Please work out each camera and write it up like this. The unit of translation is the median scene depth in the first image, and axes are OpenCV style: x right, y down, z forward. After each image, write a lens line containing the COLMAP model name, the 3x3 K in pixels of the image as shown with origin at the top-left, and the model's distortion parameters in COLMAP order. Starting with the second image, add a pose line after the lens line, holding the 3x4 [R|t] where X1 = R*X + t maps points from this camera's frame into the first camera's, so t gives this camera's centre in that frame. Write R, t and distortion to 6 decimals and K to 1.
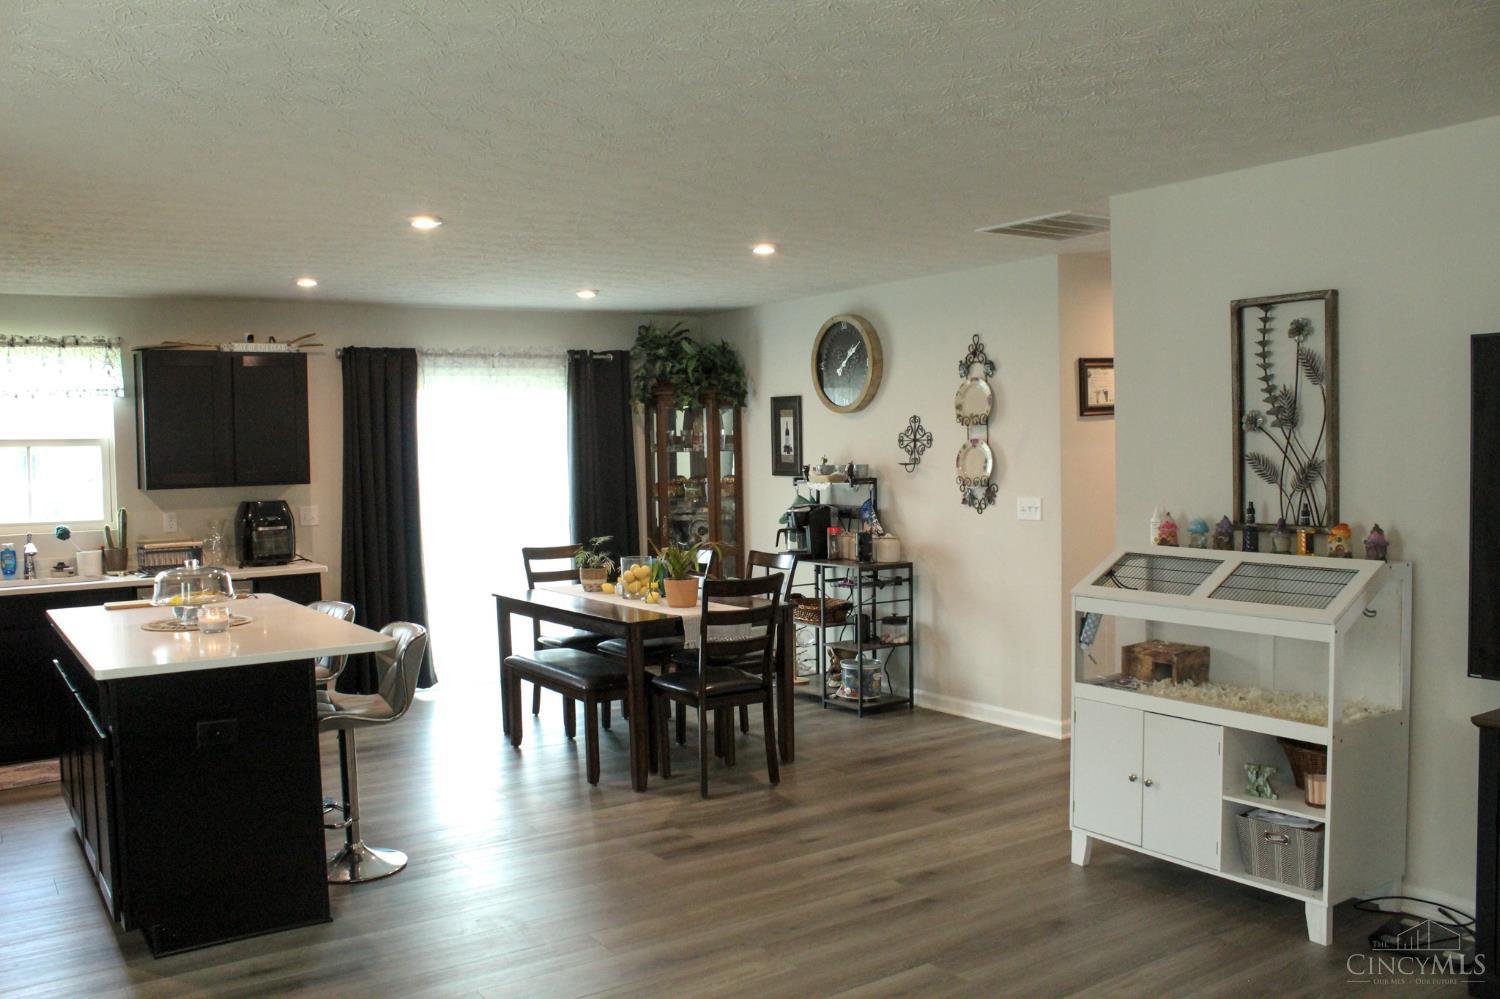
lens RADIAL K [[1255.4, 0, 734.8], [0, 1255.4, 504.4], [0, 0, 1]] dist [-0.170286, 0.159515]
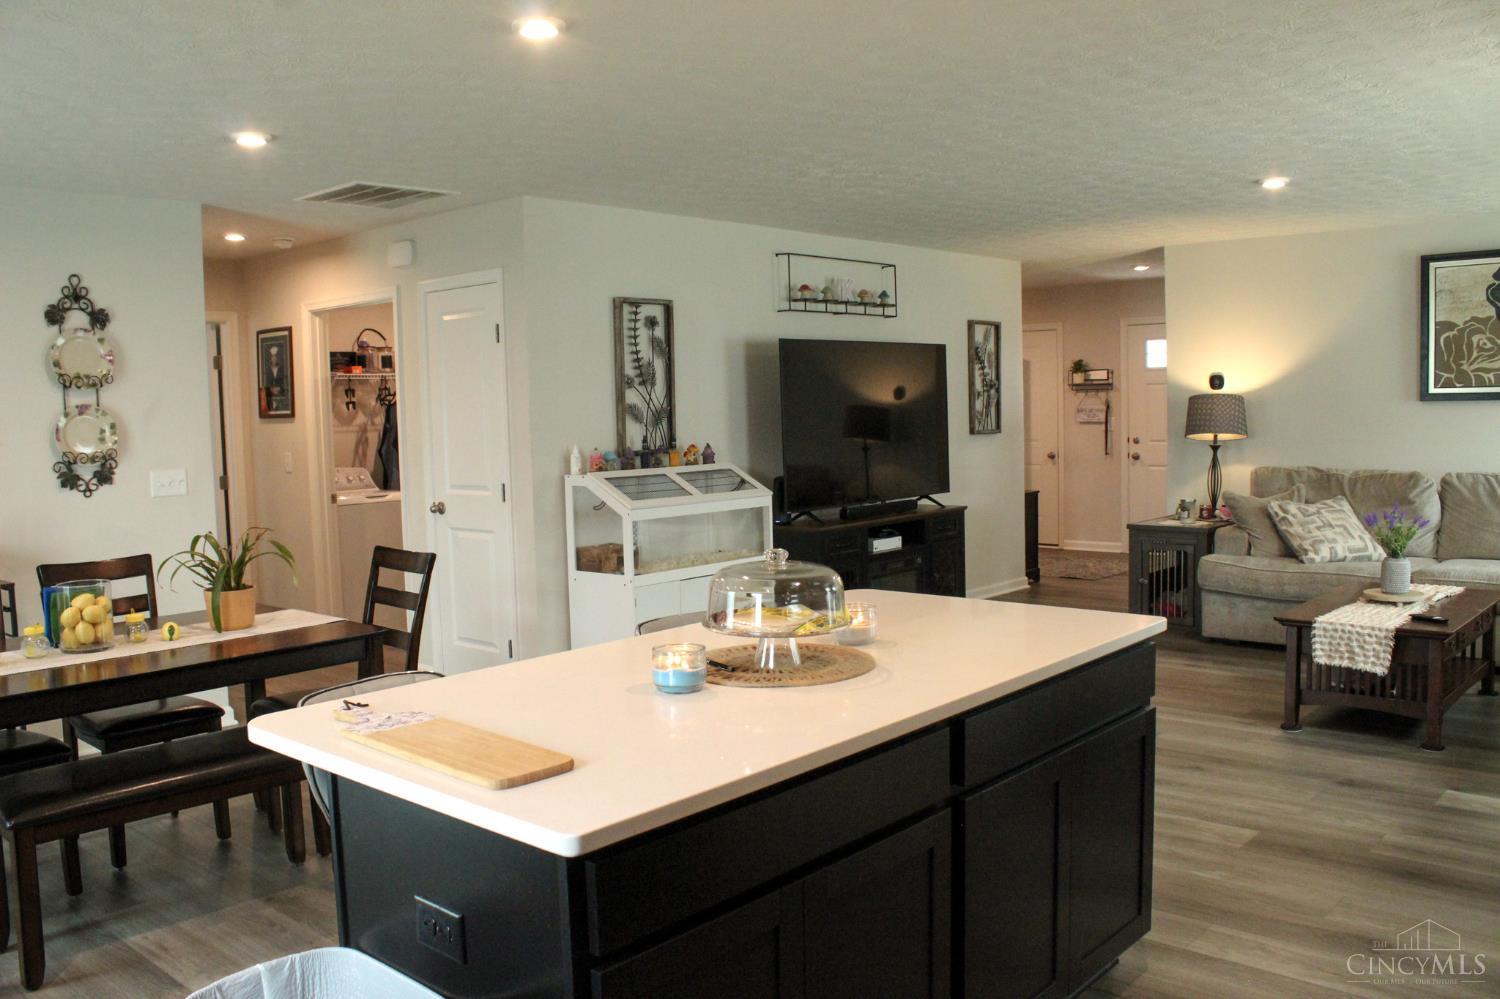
lens RADIAL K [[1255.4, 0, 734.8], [0, 1255.4, 504.4], [0, 0, 1]] dist [-0.170286, 0.159515]
pose [[-0.244664, -0.050326, 0.968301, -0.652137], [0.076827, 0.994506, 0.071100, -0.011268], [-0.966559, 0.091787, -0.239454, 0.765499]]
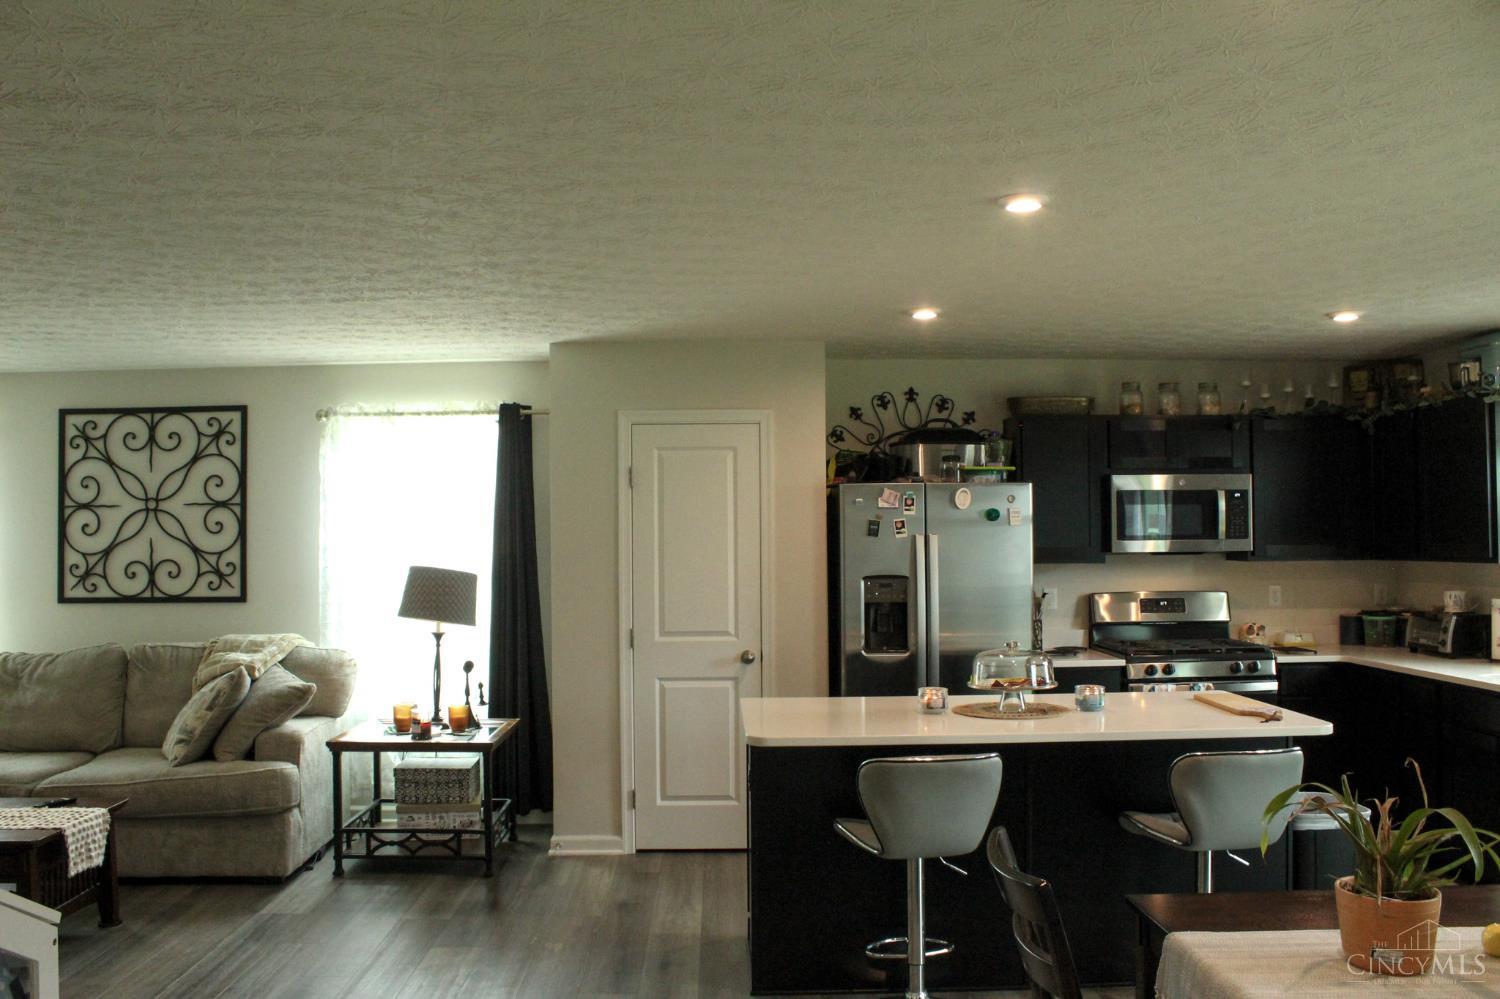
lens RADIAL K [[1255.4, 0, 734.8], [0, 1255.4, 504.4], [0, 0, 1]] dist [-0.170286, 0.159515]
pose [[-0.542609, 0.006790, -0.839958, 0.305149], [-0.016729, 0.999682, 0.018888, -0.048666], [0.839819, 0.024300, -0.542323, 0.885832]]
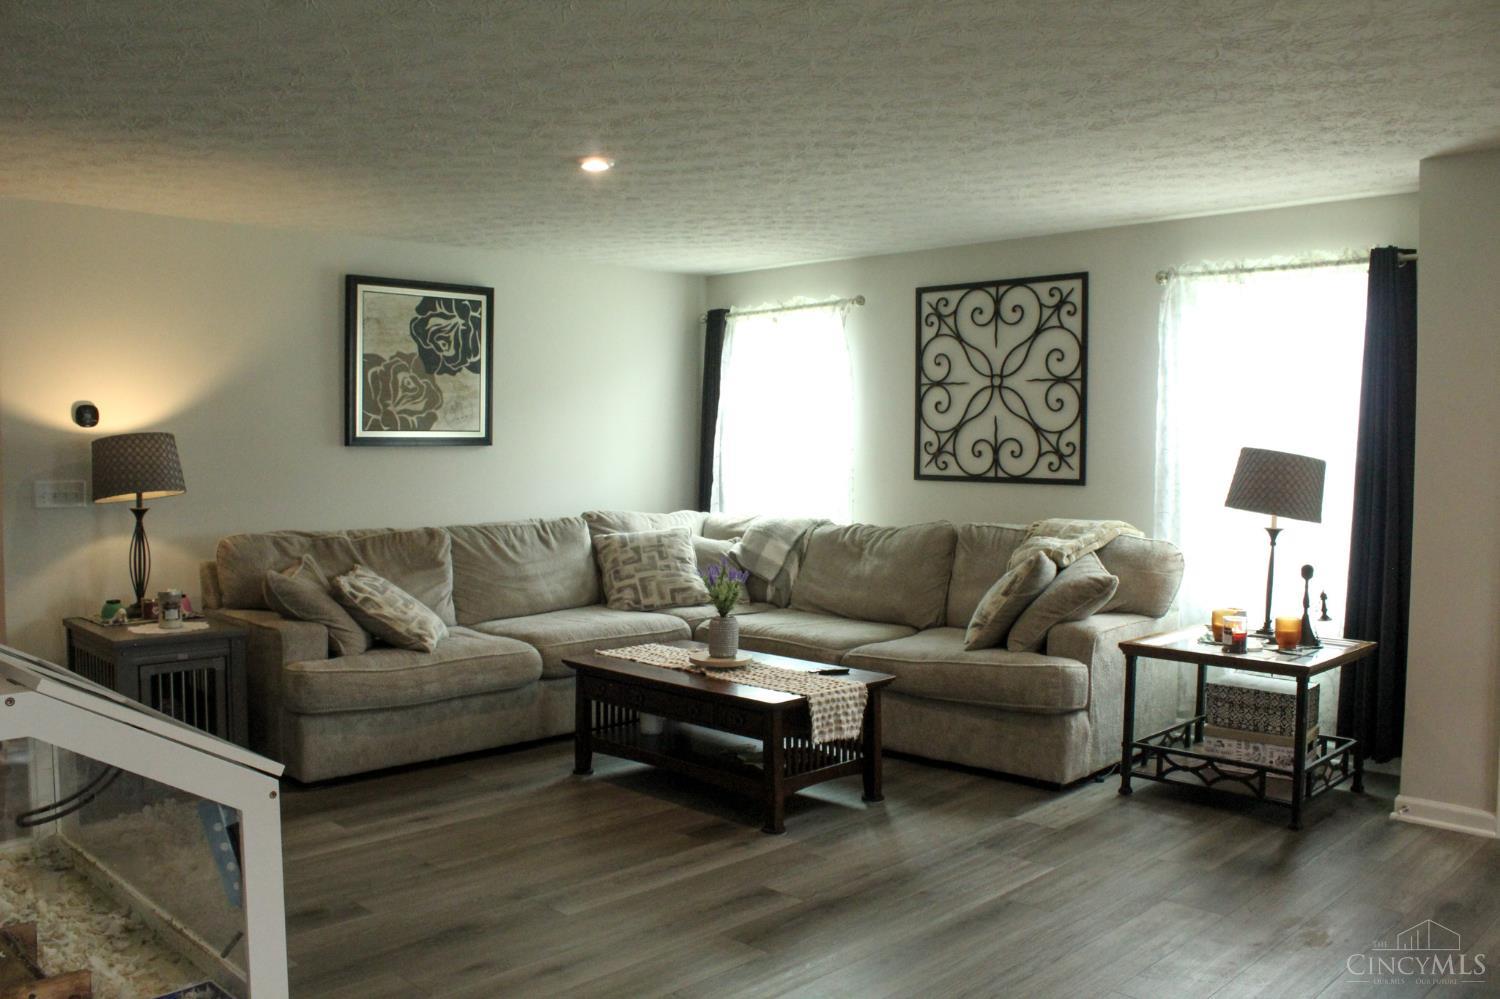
lens RADIAL K [[1255.4, 0, 734.8], [0, 1255.4, 504.4], [0, 0, 1]] dist [-0.170286, 0.159515]
pose [[-0.980099, 0.028832, -0.196403, 0.132644], [0.008494, 0.994581, 0.103615, -0.029240], [0.198326, 0.099885, -0.975033, 0.873286]]
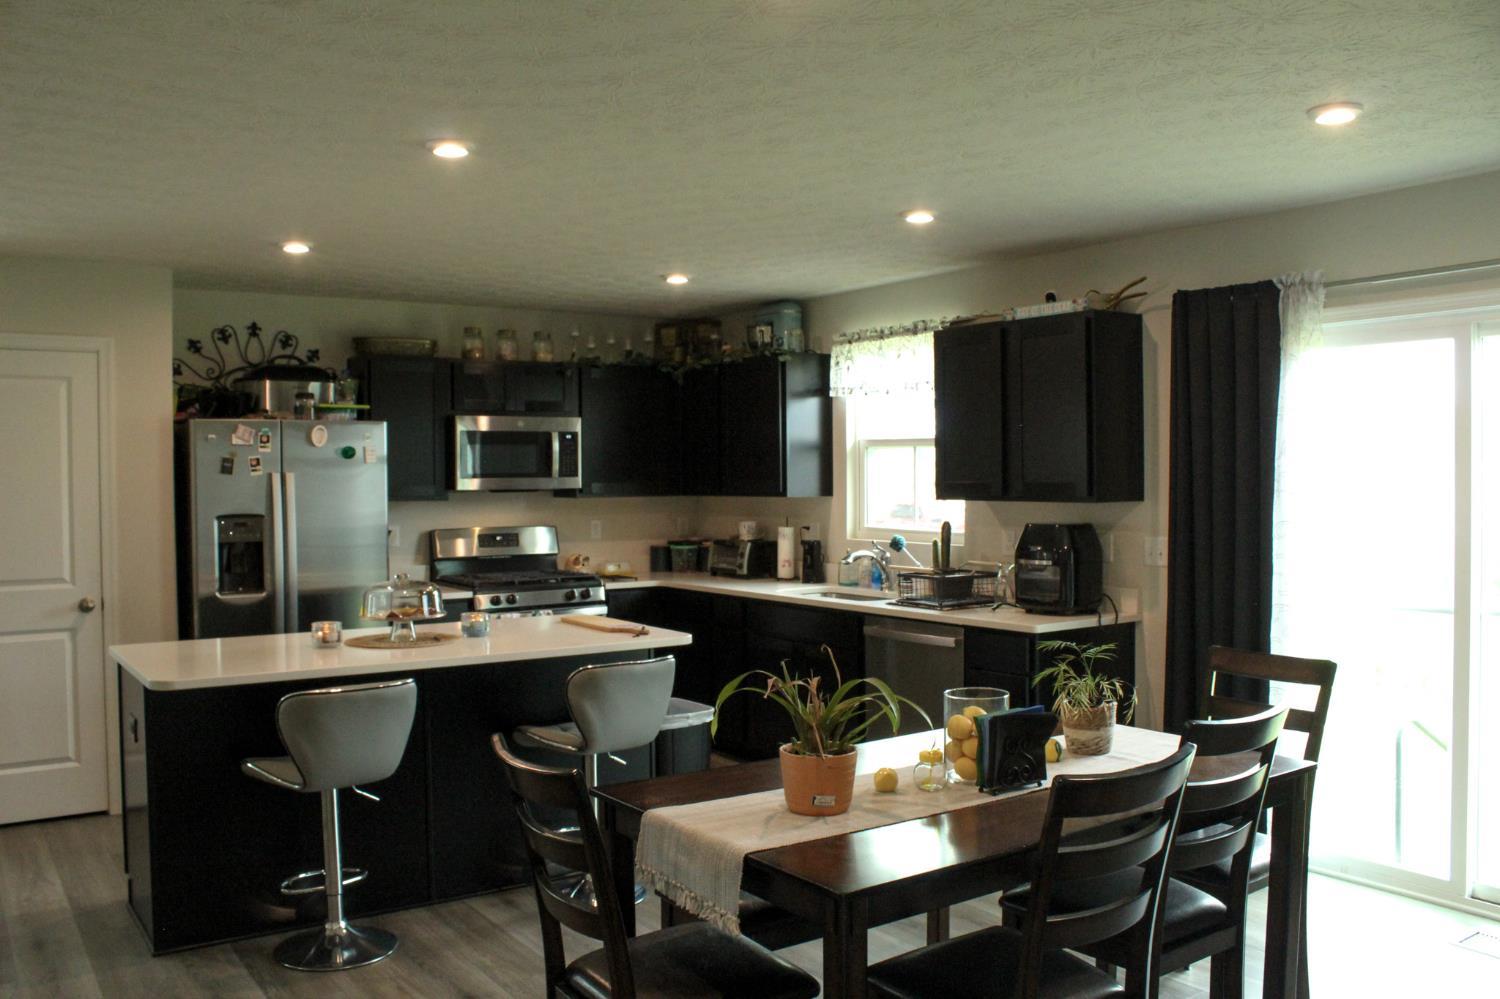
lens RADIAL K [[1255.4, 0, 734.8], [0, 1255.4, 504.4], [0, 0, 1]] dist [-0.170286, 0.159515]
pose [[0.010032, 0.048326, -0.998781, 0.348039], [-0.036202, 0.998194, 0.047934, -0.043369], [0.999294, 0.035677, 0.011763, 0.829391]]
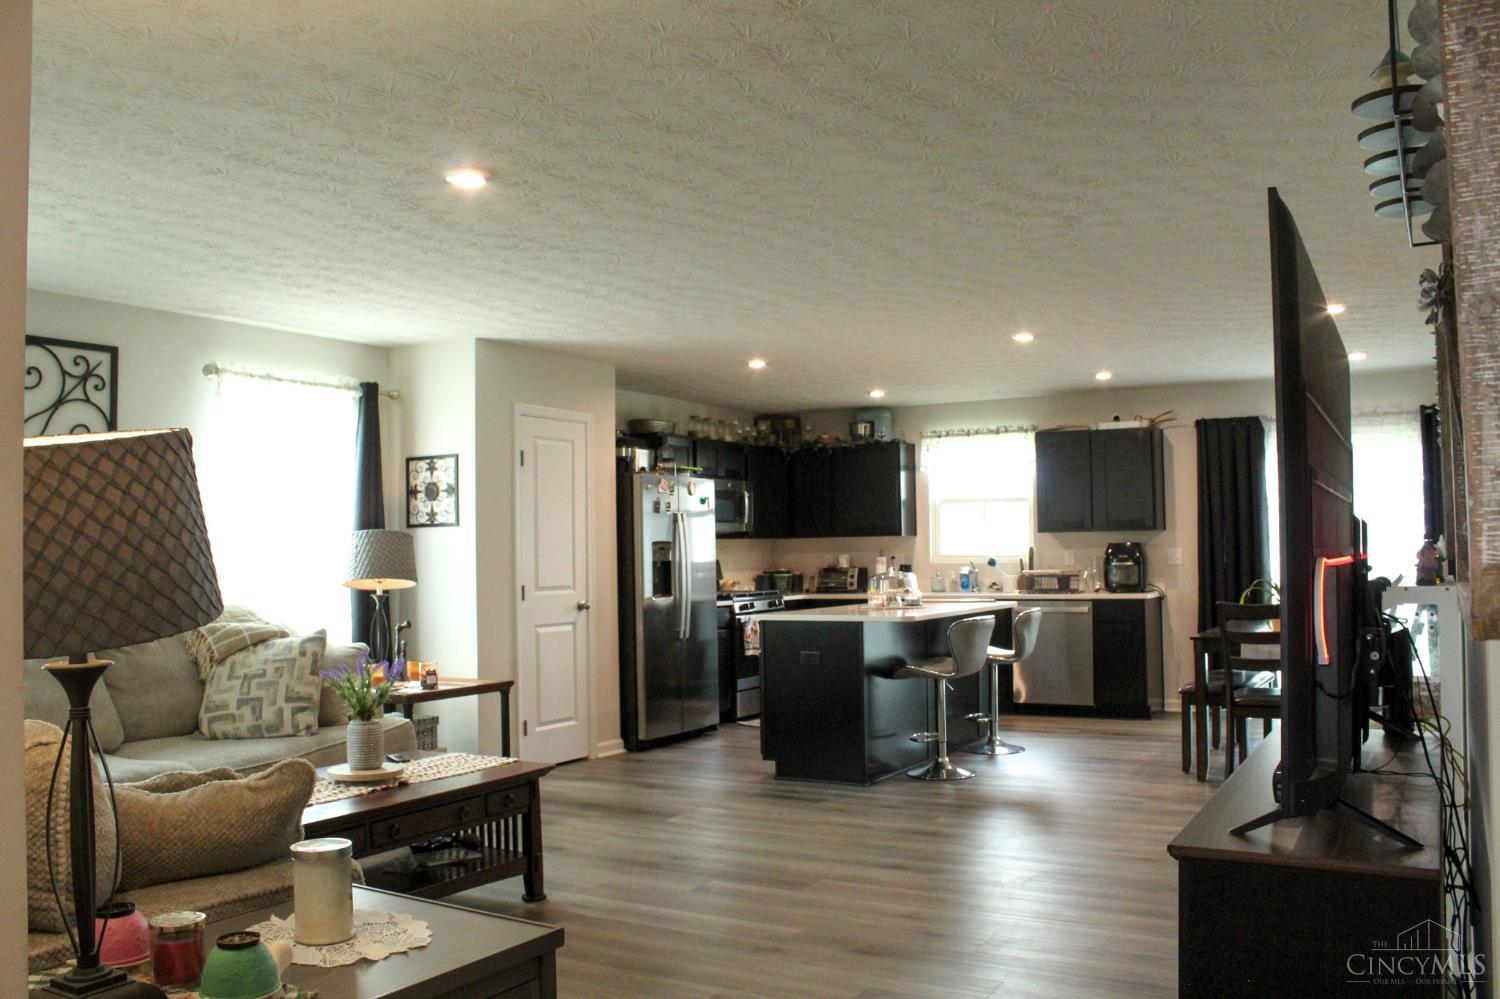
lens RADIAL K [[1255.4, 0, 734.8], [0, 1255.4, 504.4], [0, 0, 1]] dist [-0.170286, 0.159515]
pose [[0.440944, -0.017744, -0.897359, 0.624883], [-0.035805, 0.998661, -0.037341, 0.020593], [0.896820, 0.048595, 0.439719, 0.057790]]
